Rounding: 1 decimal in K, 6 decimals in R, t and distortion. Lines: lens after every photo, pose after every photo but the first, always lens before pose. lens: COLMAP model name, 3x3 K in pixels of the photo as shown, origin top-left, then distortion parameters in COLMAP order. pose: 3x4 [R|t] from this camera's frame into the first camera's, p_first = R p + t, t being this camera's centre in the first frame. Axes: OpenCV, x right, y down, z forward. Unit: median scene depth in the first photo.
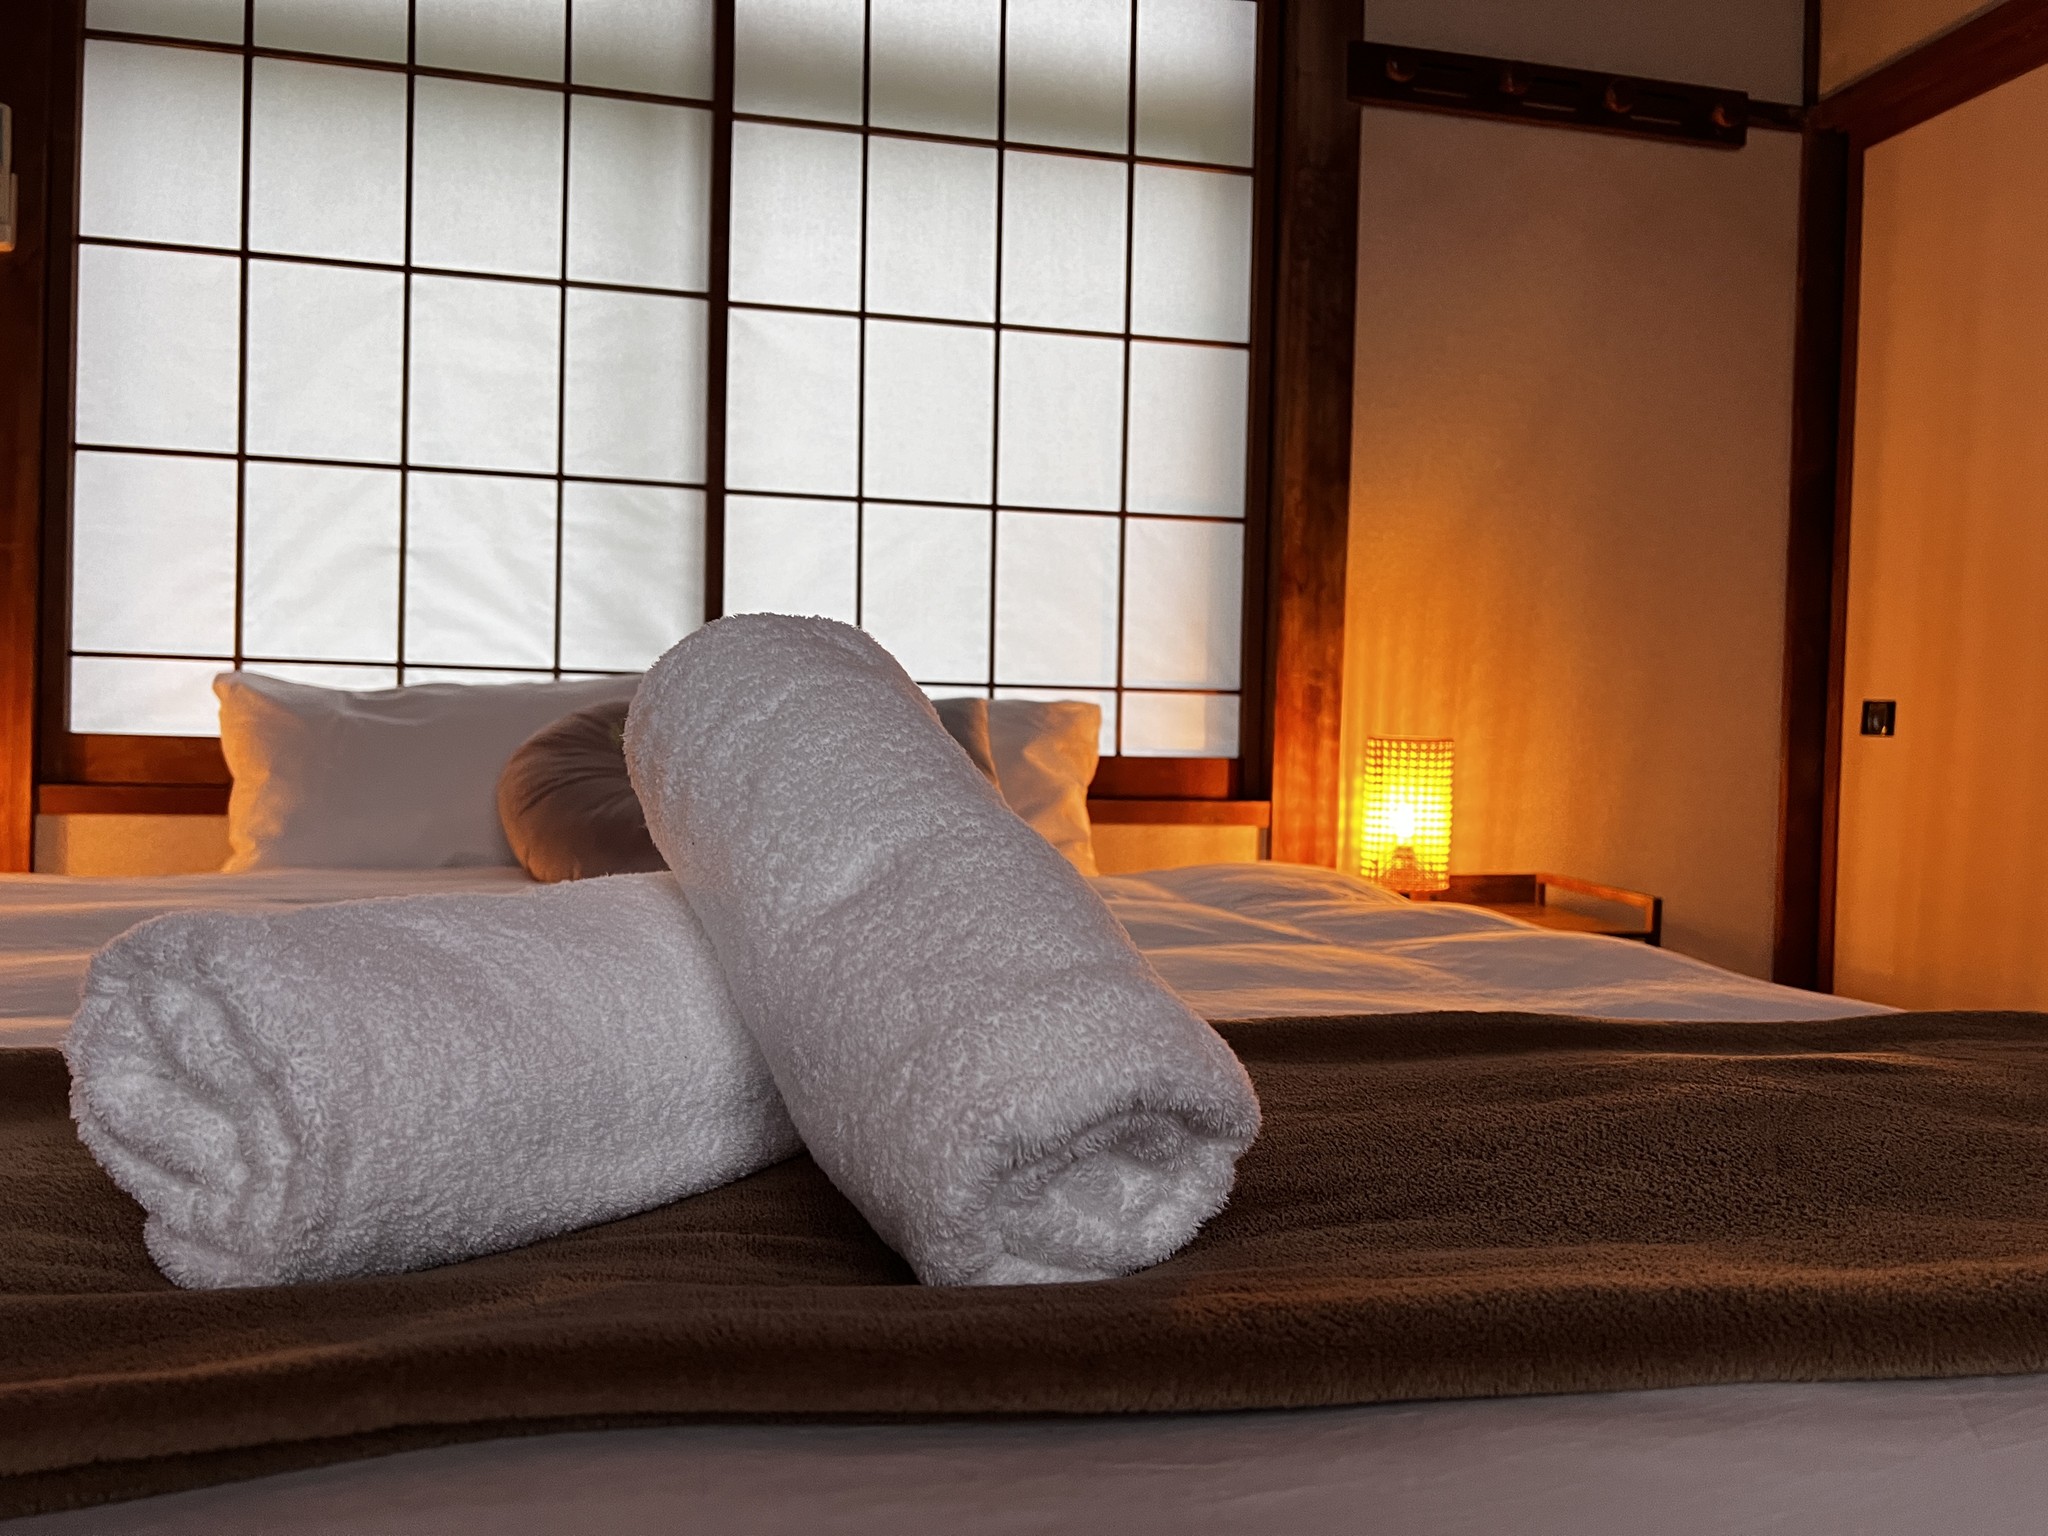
lens RADIAL K [[1567.6, 0, 1024.0], [0, 1567.6, 768.0], [0, 0, 1]] dist [0.007144, -0.004641]
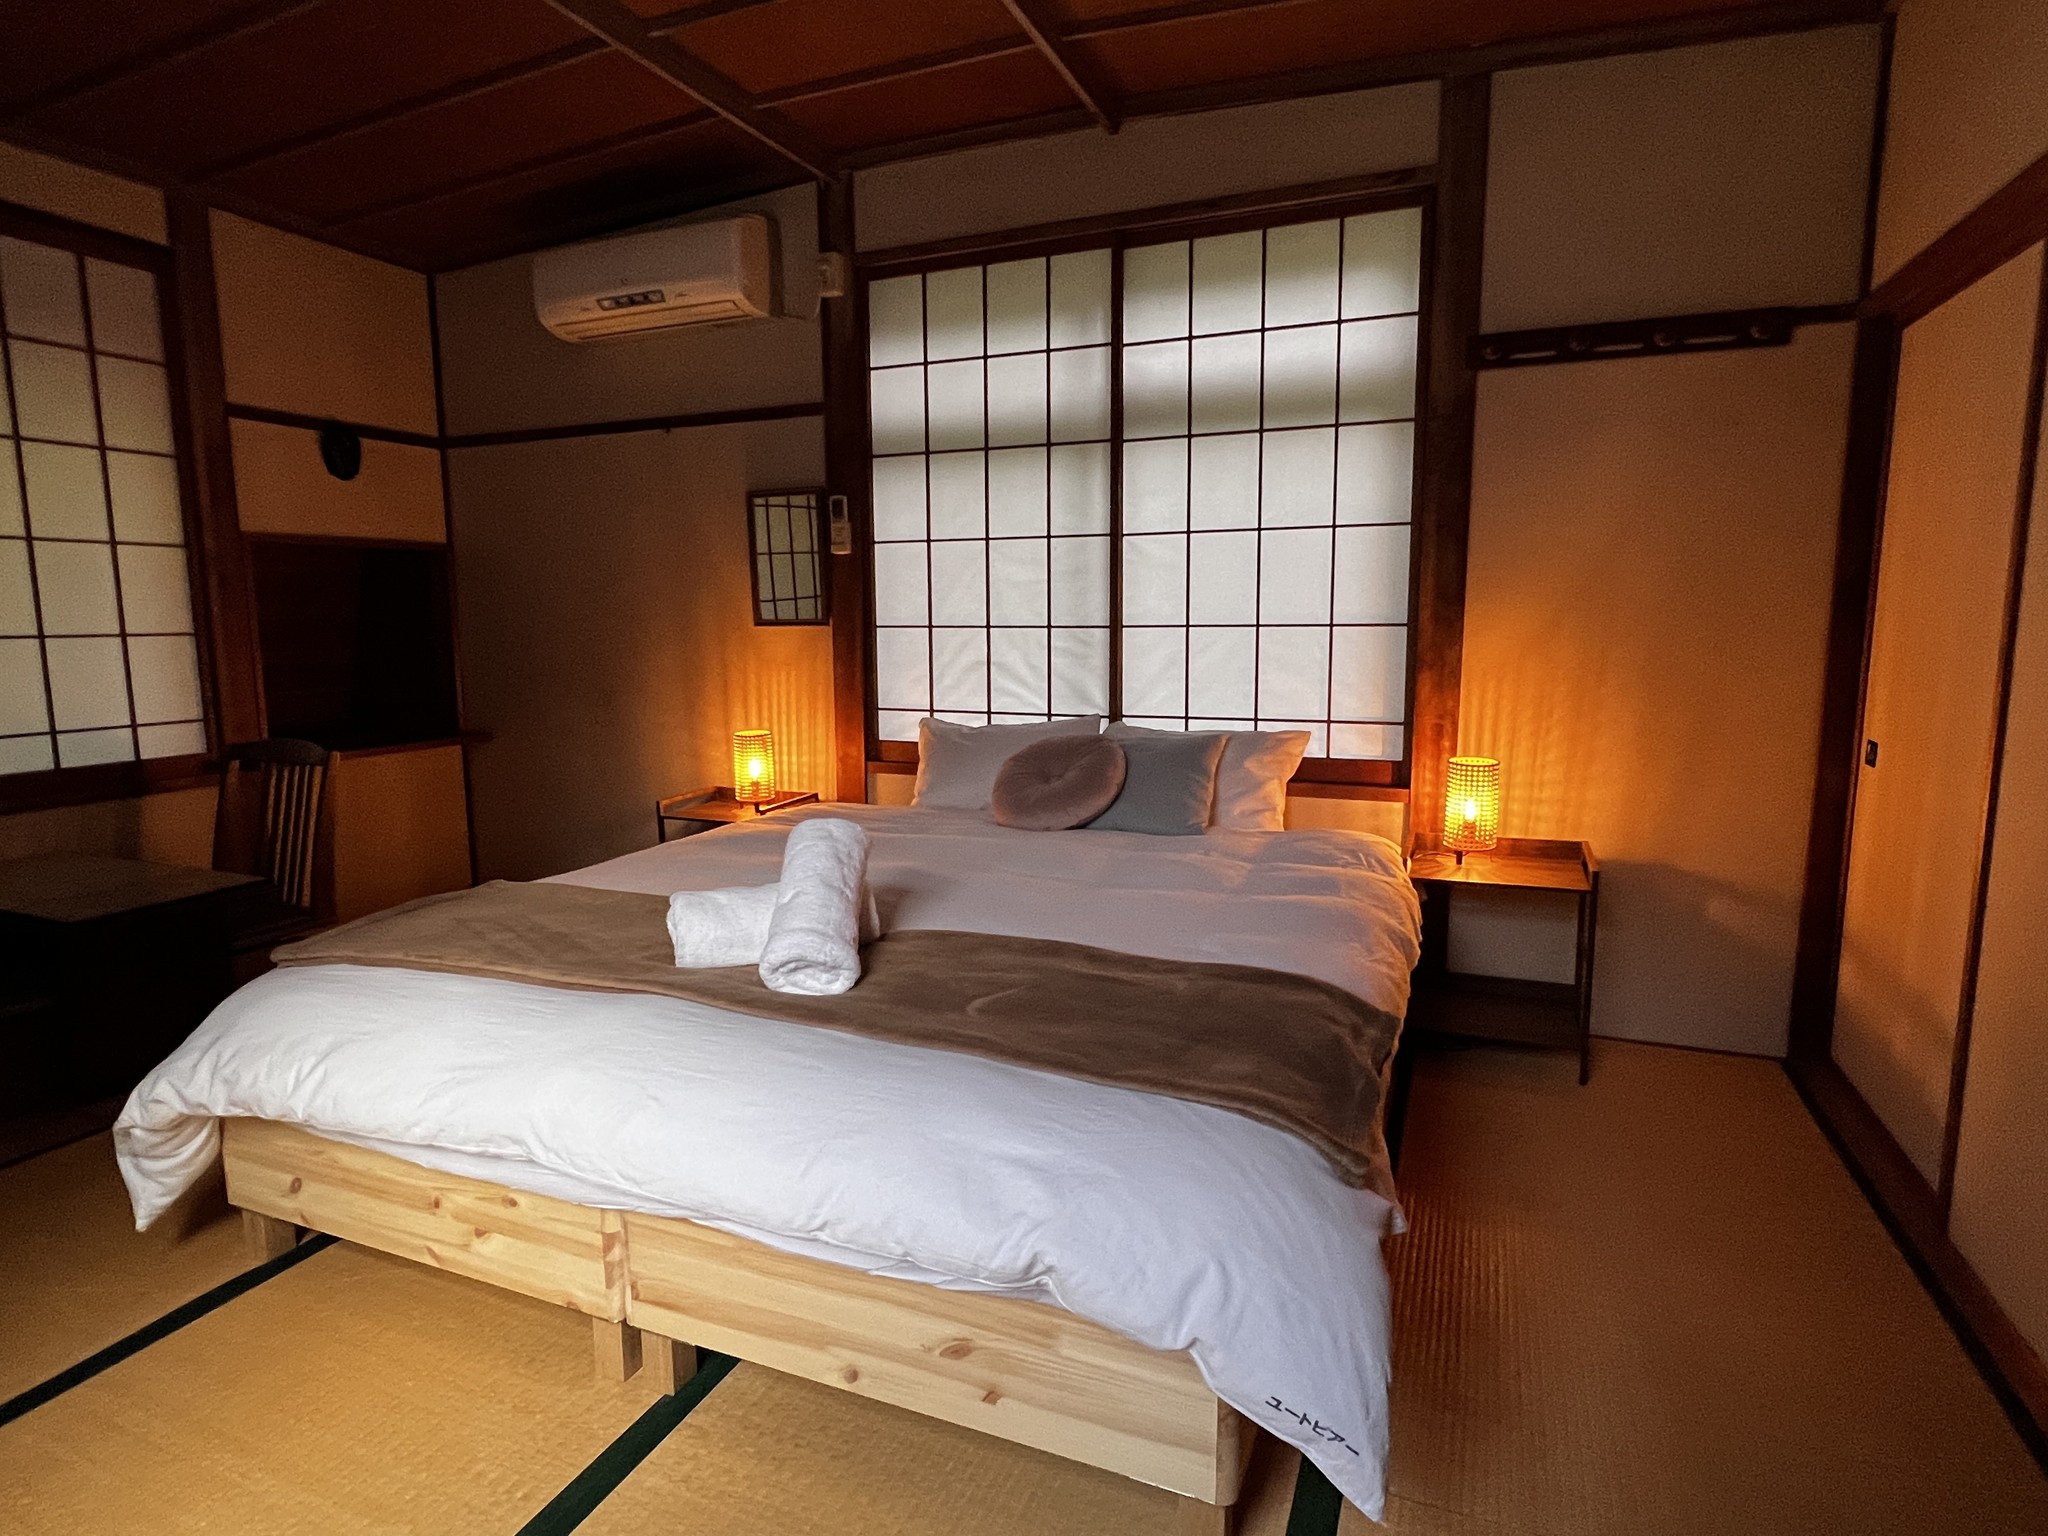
lens RADIAL K [[1091.6, 0, 1024.0], [0, 1091.6, 768.0], [0, 0, 1]] dist [0.003017, 0.000020]
pose [[0.809357, 0.053101, -0.584912, 0.524210], [0.015538, 0.993620, 0.111706, -0.145698], [0.587112, -0.099499, 0.803368, -0.238047]]
